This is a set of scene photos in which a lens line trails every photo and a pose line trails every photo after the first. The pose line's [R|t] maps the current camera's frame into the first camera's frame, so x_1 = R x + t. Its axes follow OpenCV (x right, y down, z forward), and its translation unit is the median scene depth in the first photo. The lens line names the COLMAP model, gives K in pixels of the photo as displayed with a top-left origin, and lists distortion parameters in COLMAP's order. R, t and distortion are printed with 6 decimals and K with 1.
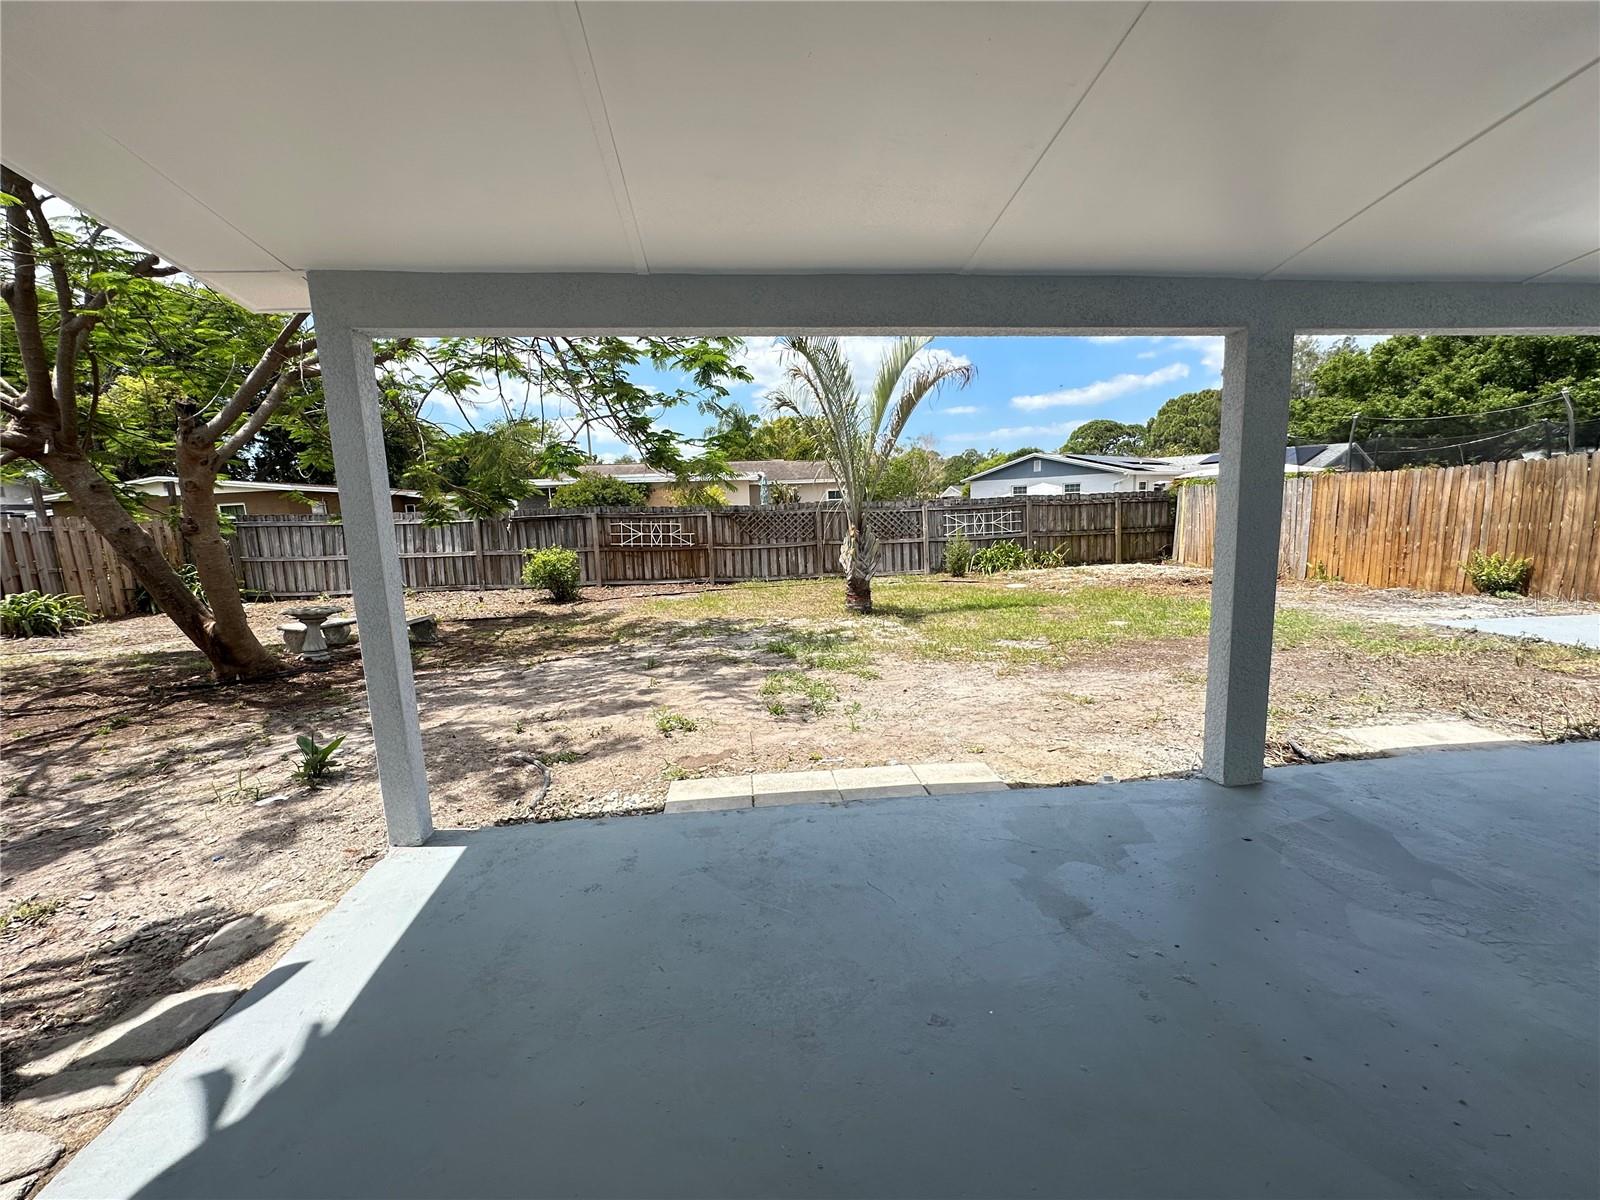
lens RADIAL K [[635.9, 0, 800.0], [0, 635.9, 600.0], [0, 0, 1]] dist [-0.000773, -0.000160]
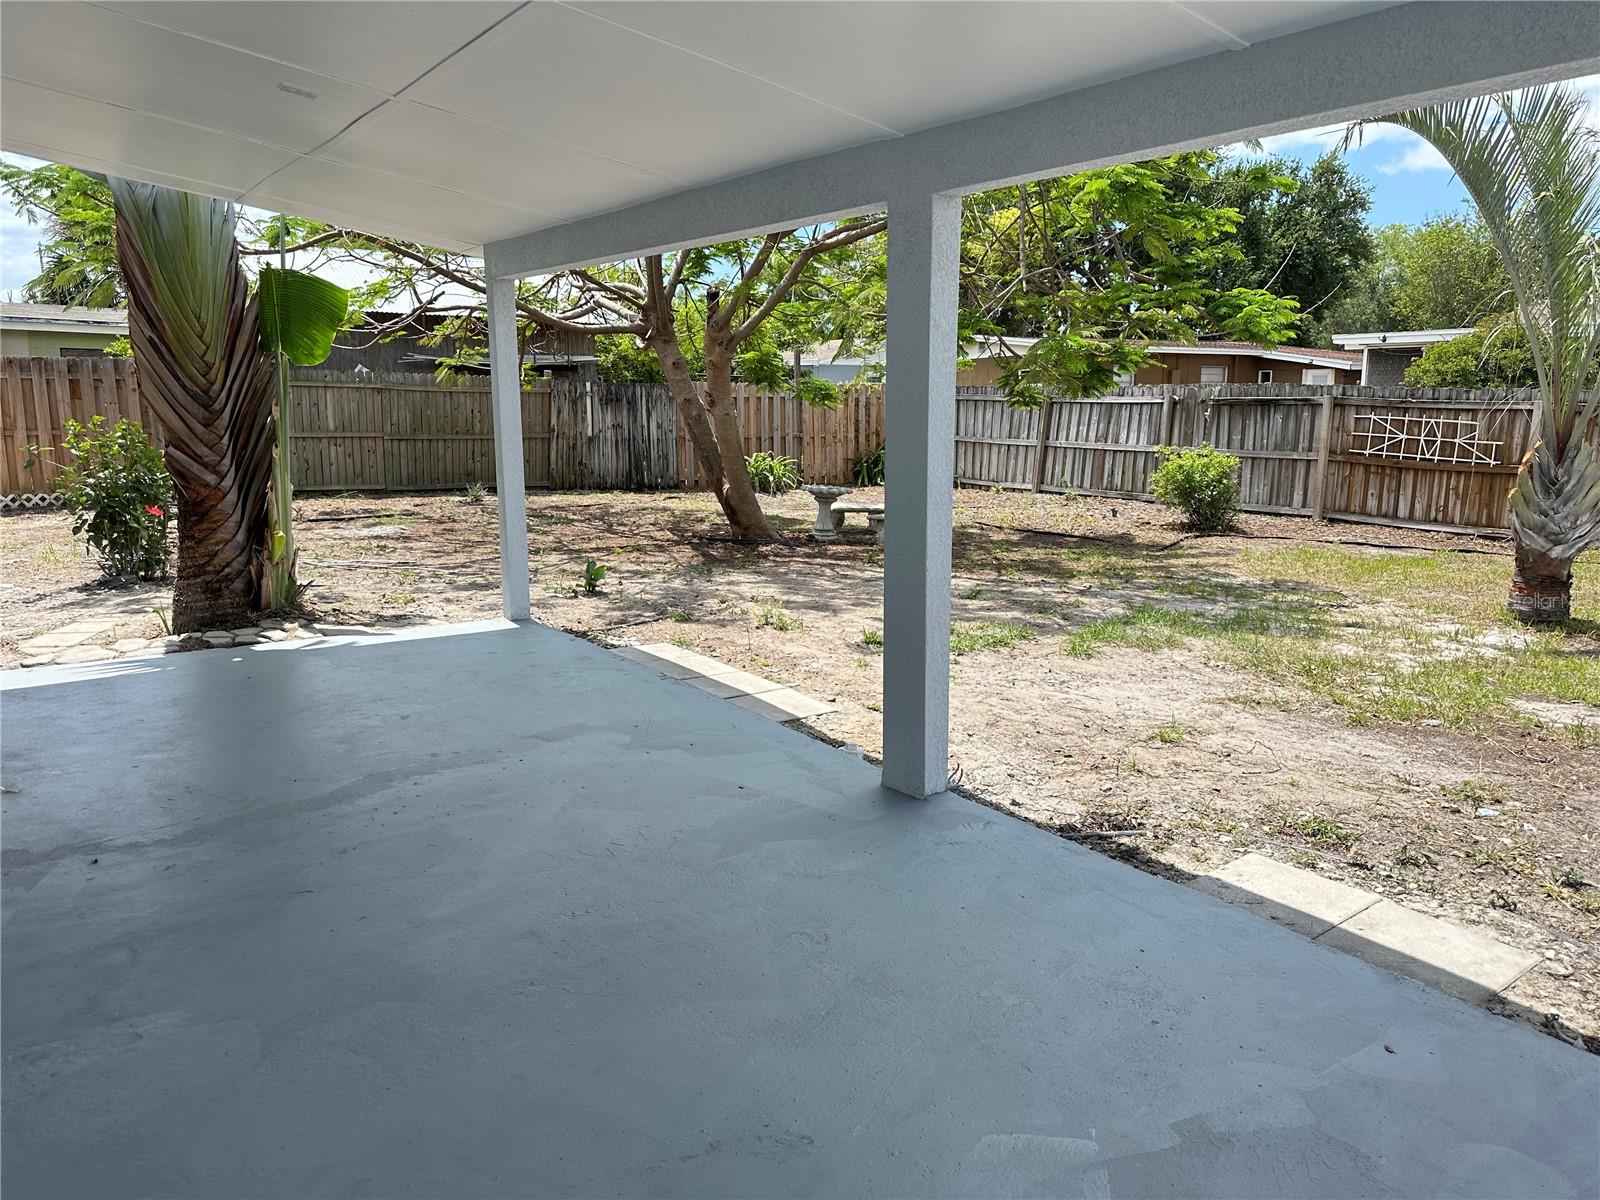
lens RADIAL K [[1139.5, 0, 800.0], [0, 1139.5, 600.0], [0, 0, 1]] dist [0.032380, -0.004417]
pose [[0.494038, 0.186218, -0.849264, 0.438511], [-0.142036, 0.980958, 0.132468, -0.025080], [0.857760, 0.055182, 0.511080, 0.045046]]
